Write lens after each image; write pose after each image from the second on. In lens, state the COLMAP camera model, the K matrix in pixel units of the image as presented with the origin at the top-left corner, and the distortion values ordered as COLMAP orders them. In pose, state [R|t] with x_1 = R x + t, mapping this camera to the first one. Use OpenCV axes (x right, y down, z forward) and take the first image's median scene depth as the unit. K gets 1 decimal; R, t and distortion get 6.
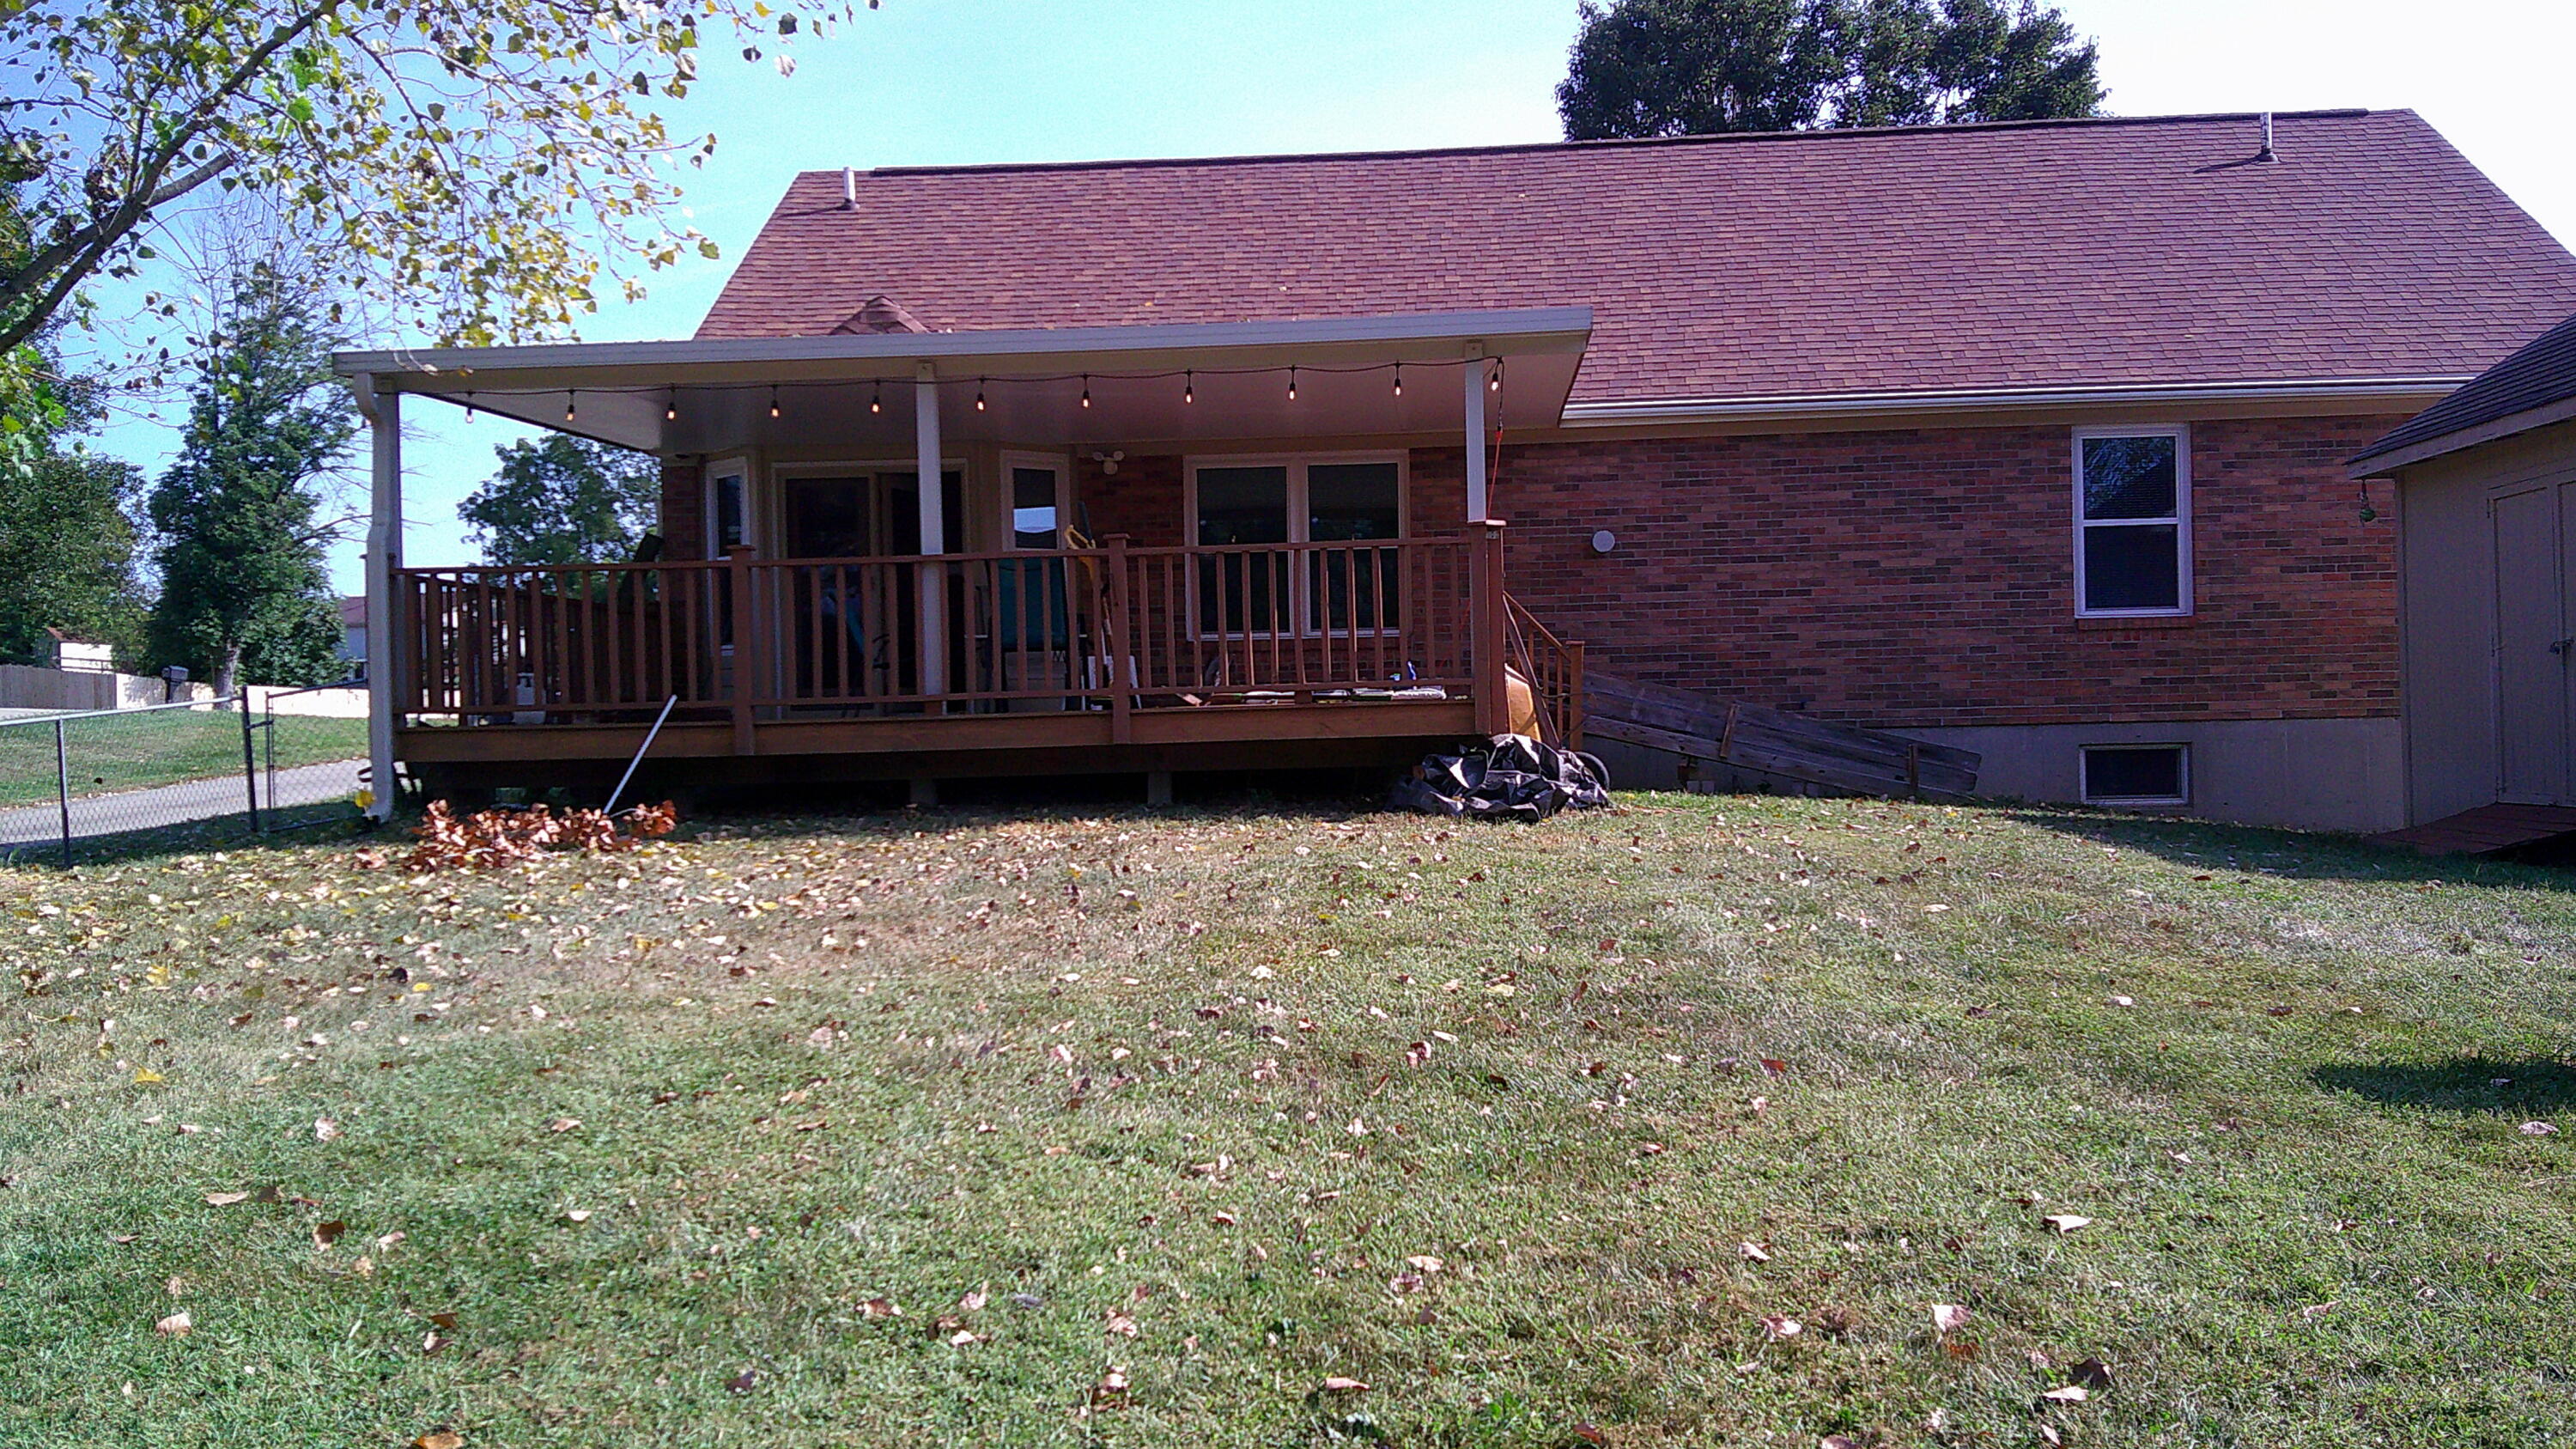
lens RADIAL K [[2245.6, 0, 1305.7], [0, 2245.6, 735.9], [0, 0, 1]] dist [0.062692, -0.128456]
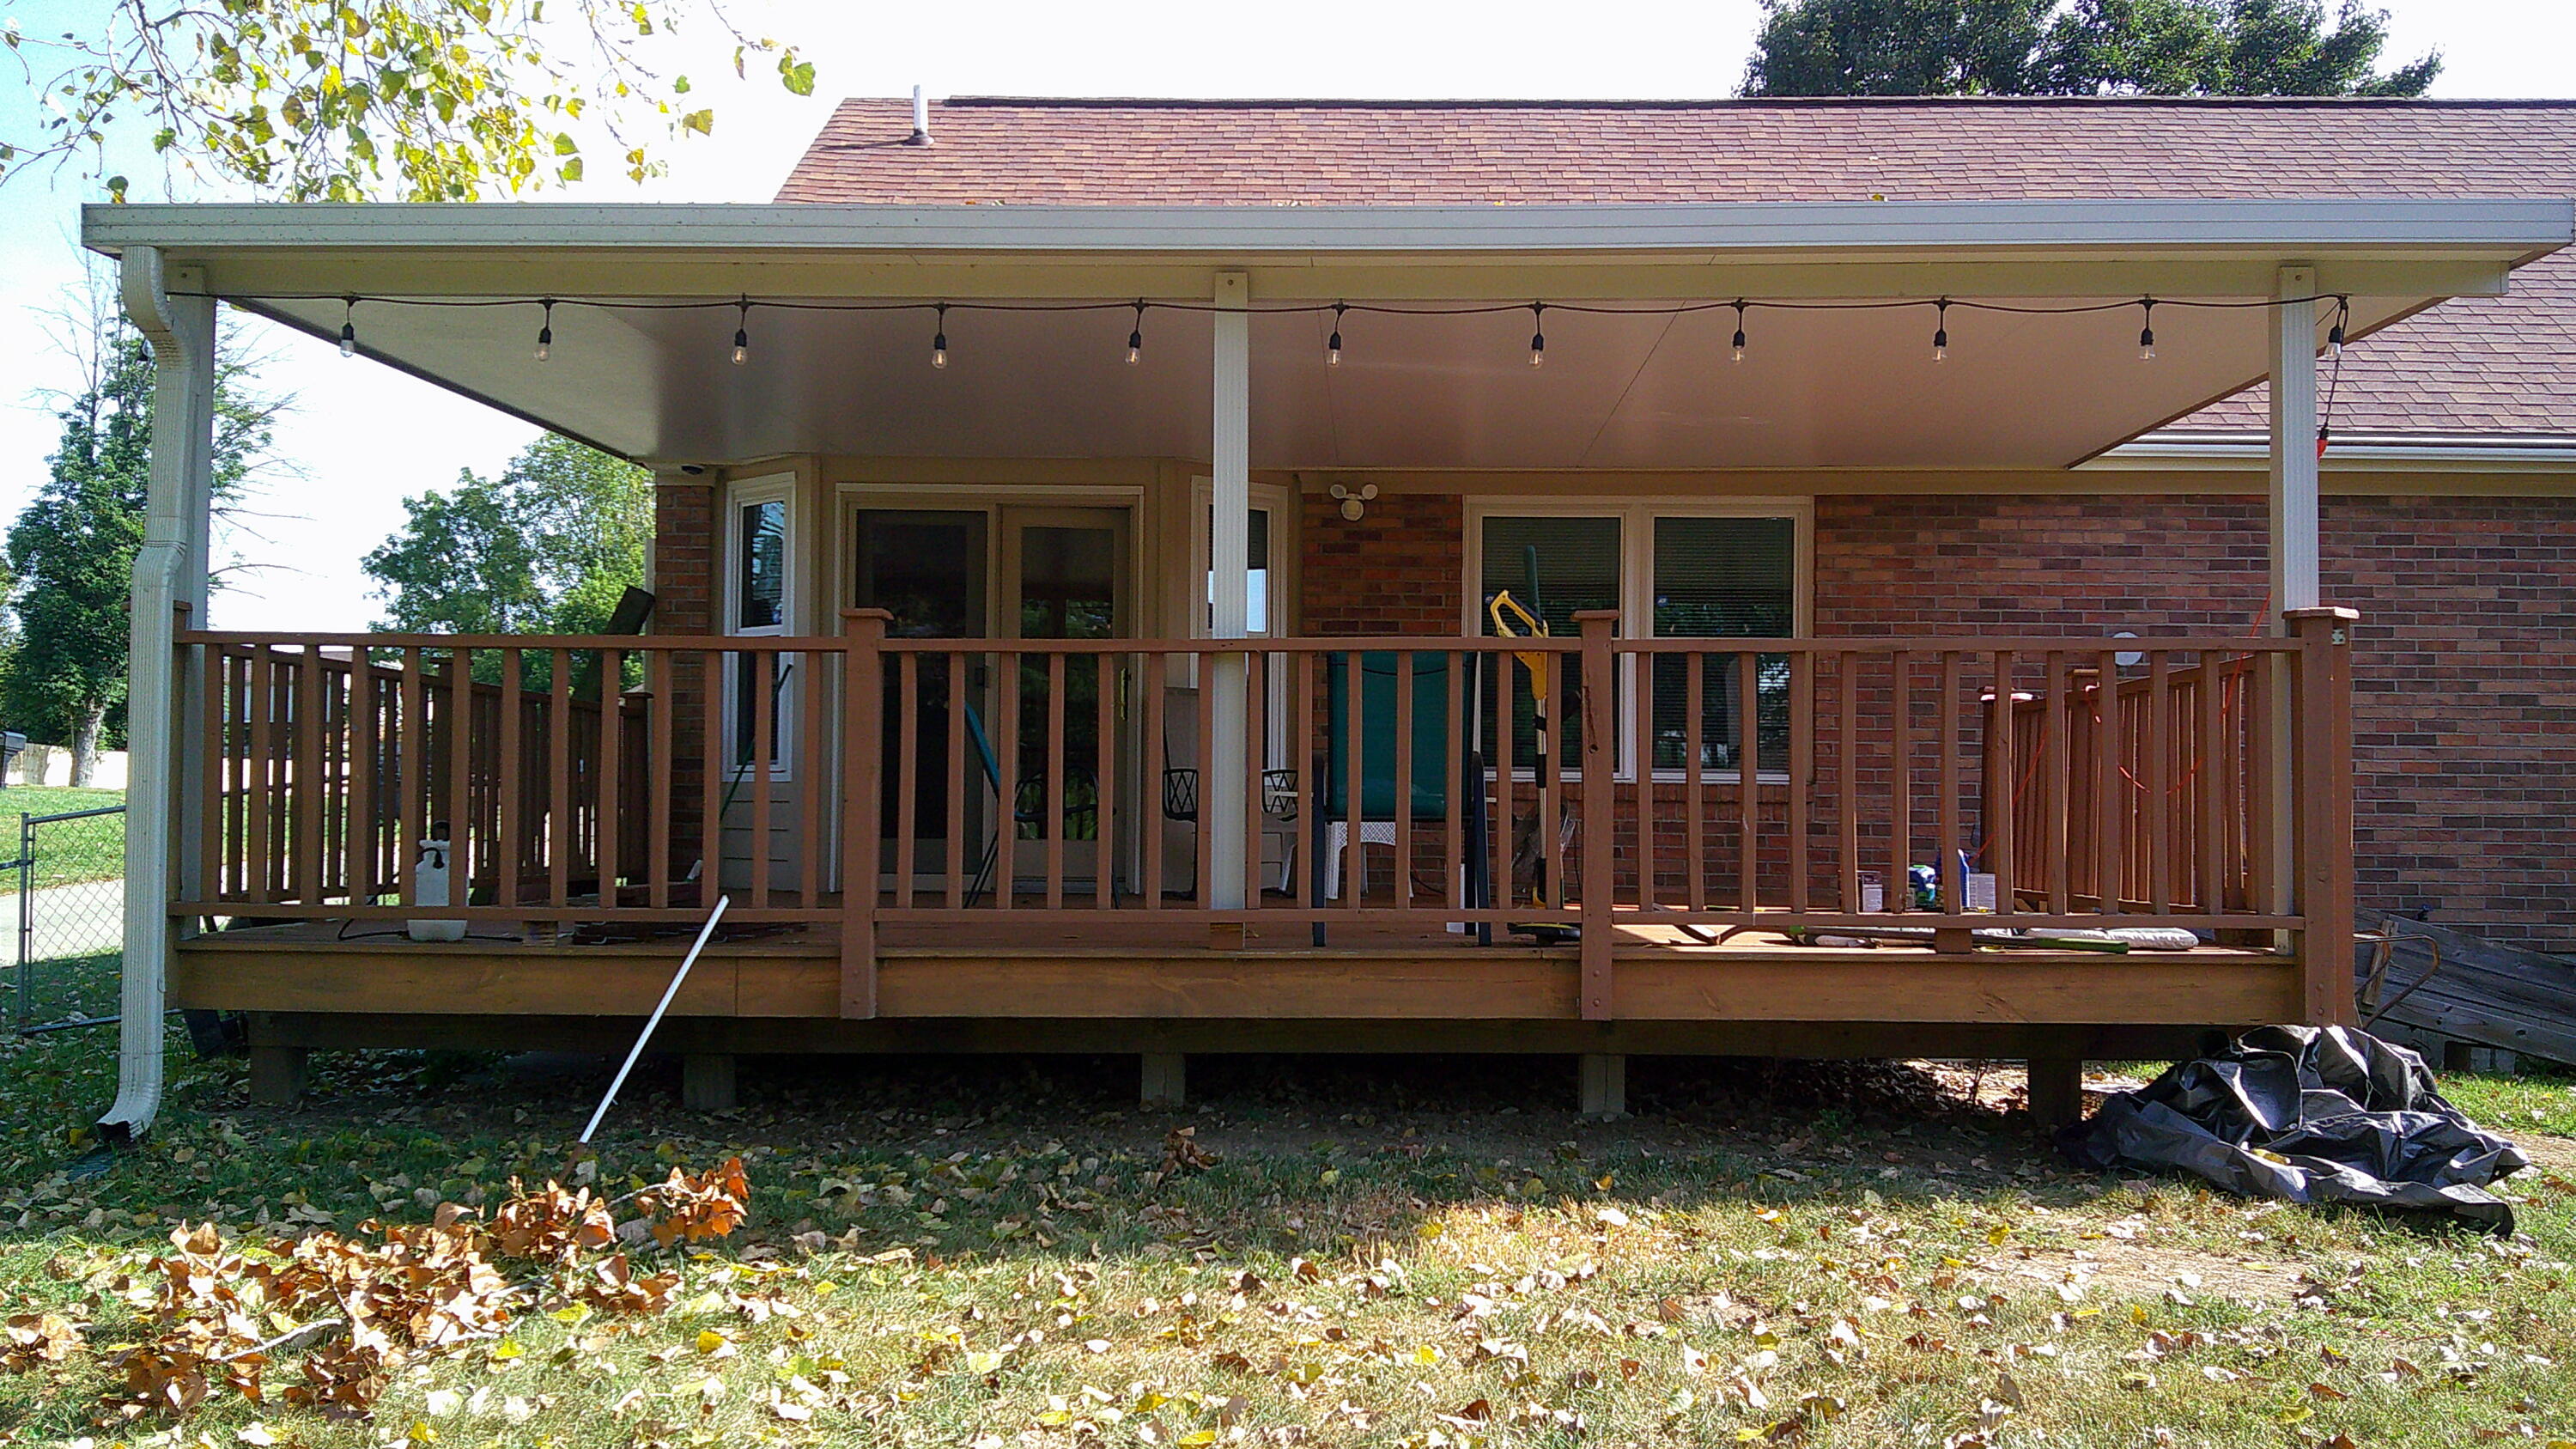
lens RADIAL K [[2245.6, 0, 1260.7], [0, 2245.6, 729.5], [0, 0, 1]] dist [0.062692, -0.128456]
pose [[0.999189, 0.033940, 0.021679, -0.126257], [-0.033011, 0.998577, -0.041879, -0.028397], [-0.023070, 0.041129, 0.998887, 0.358660]]
